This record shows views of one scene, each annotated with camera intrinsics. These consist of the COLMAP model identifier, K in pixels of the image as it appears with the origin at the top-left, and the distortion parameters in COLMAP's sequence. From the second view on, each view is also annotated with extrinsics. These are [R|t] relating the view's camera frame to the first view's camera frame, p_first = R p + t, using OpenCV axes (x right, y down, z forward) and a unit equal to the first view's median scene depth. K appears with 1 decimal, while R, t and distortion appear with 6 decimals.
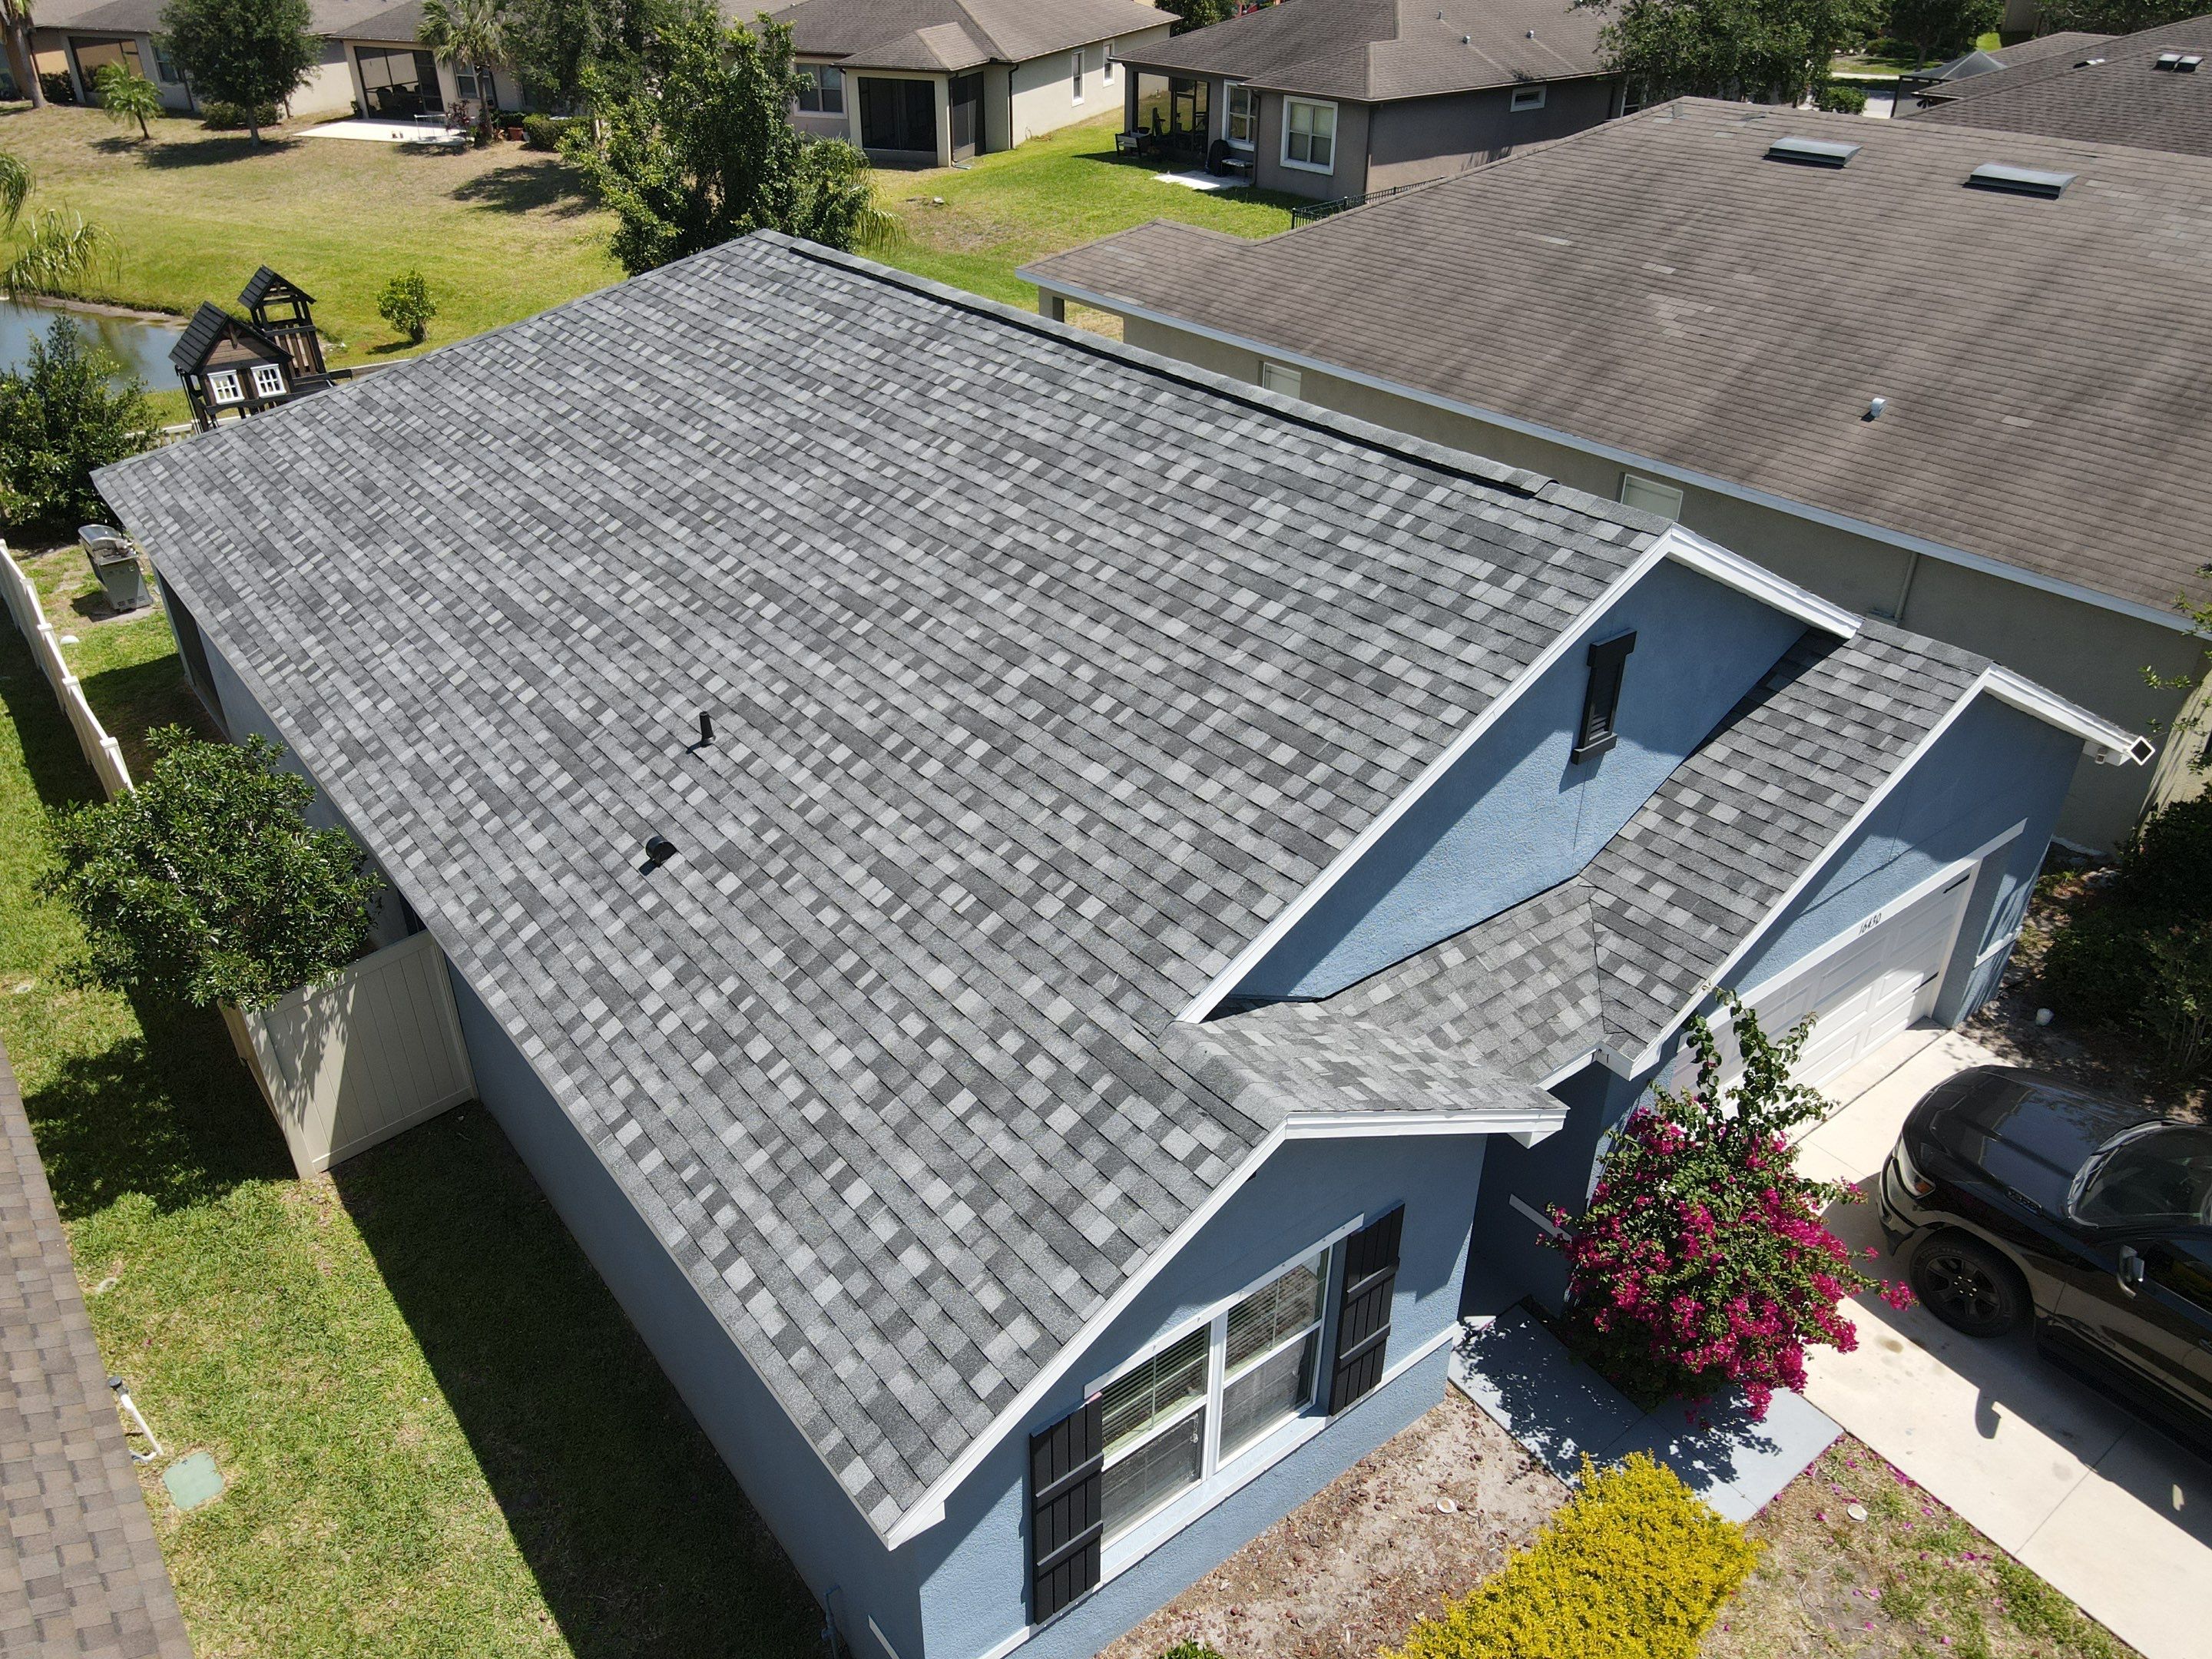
lens RADIAL K [[1615.3, 0, 1083.2], [0, 1615.3, 833.4], [0, 0, 1]] dist [-0.006385, 0.034627]
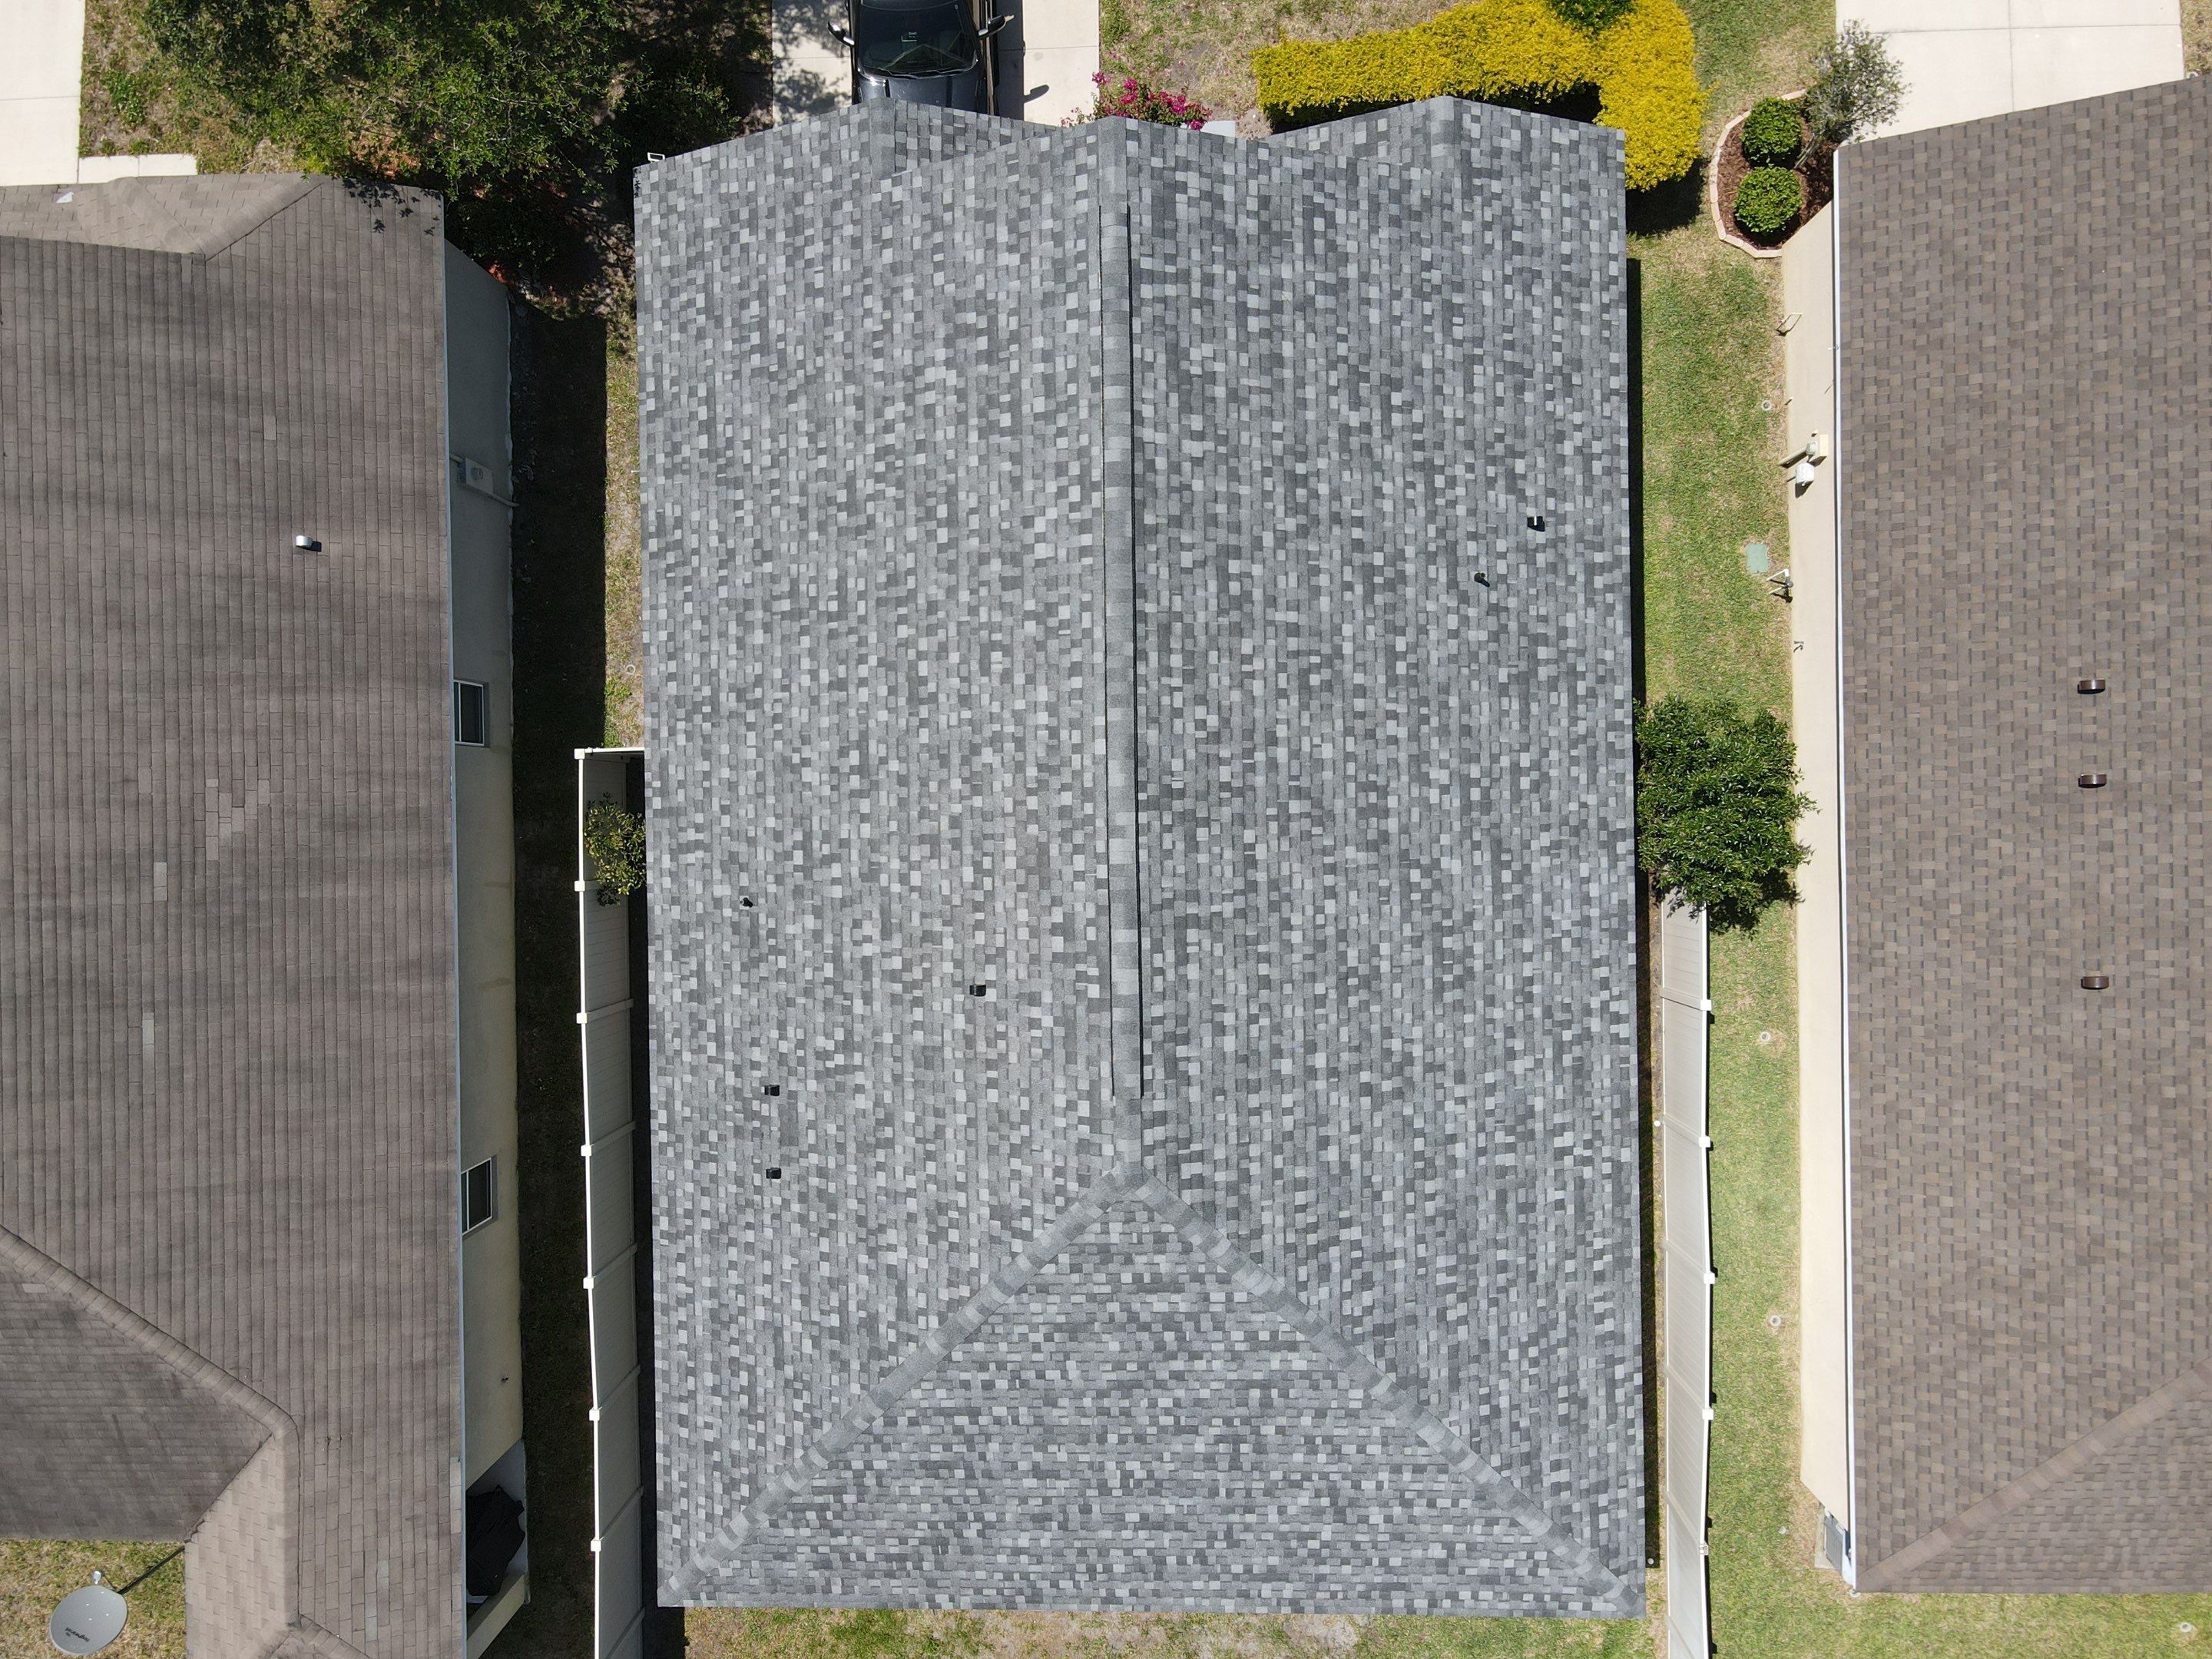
lens RADIAL K [[1615.3, 0, 1075.8], [0, 1615.3, 813.8], [0, 0, 1]] dist [-0.006385, 0.034627]
pose [[-0.801118, -0.596524, 0.048671, -0.121861], [0.359969, -0.415265, 0.835451, -1.596496], [-0.478155, 0.686815, 0.547406, 0.442474]]
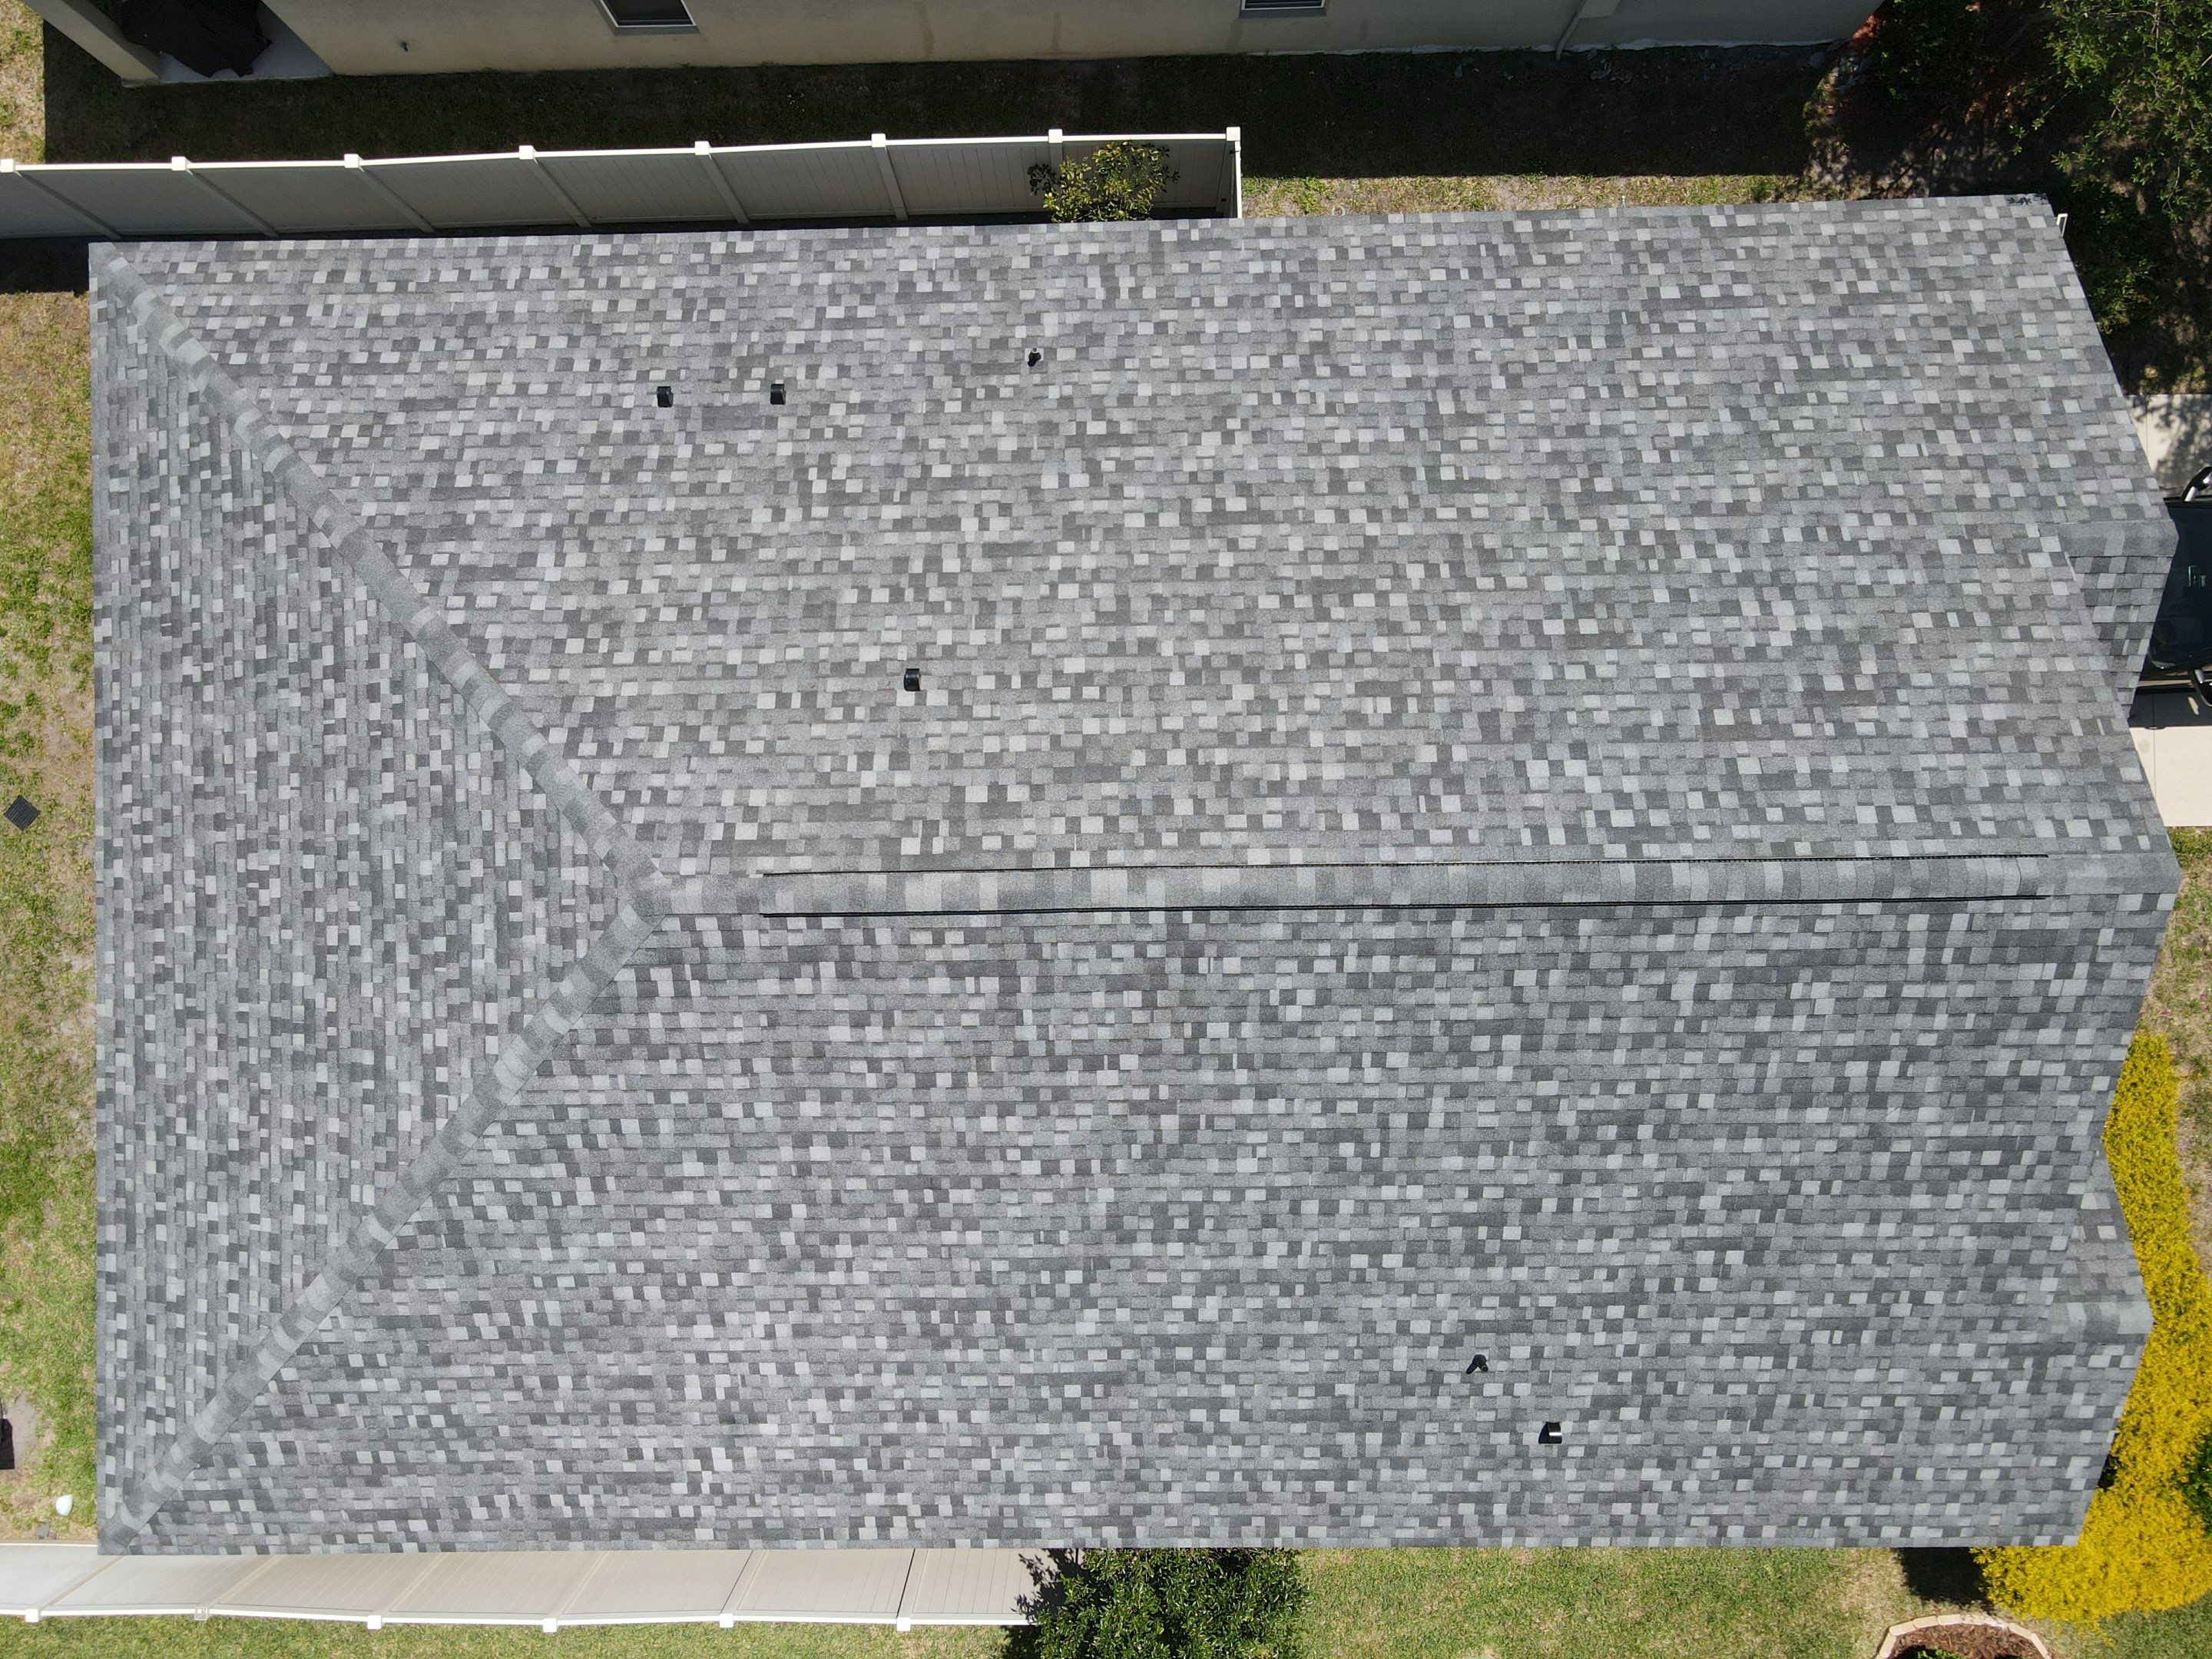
lens RADIAL K [[1615.3, 0, 1078.6], [0, 1615.3, 814.3], [0, 0, 1]] dist [-0.006385, 0.034627]
pose [[0.596616, -0.802527, 0.000276, -0.080883], [0.434950, 0.323640, 0.840283, -1.268279], [-0.674439, -0.501207, 0.542148, 0.719432]]
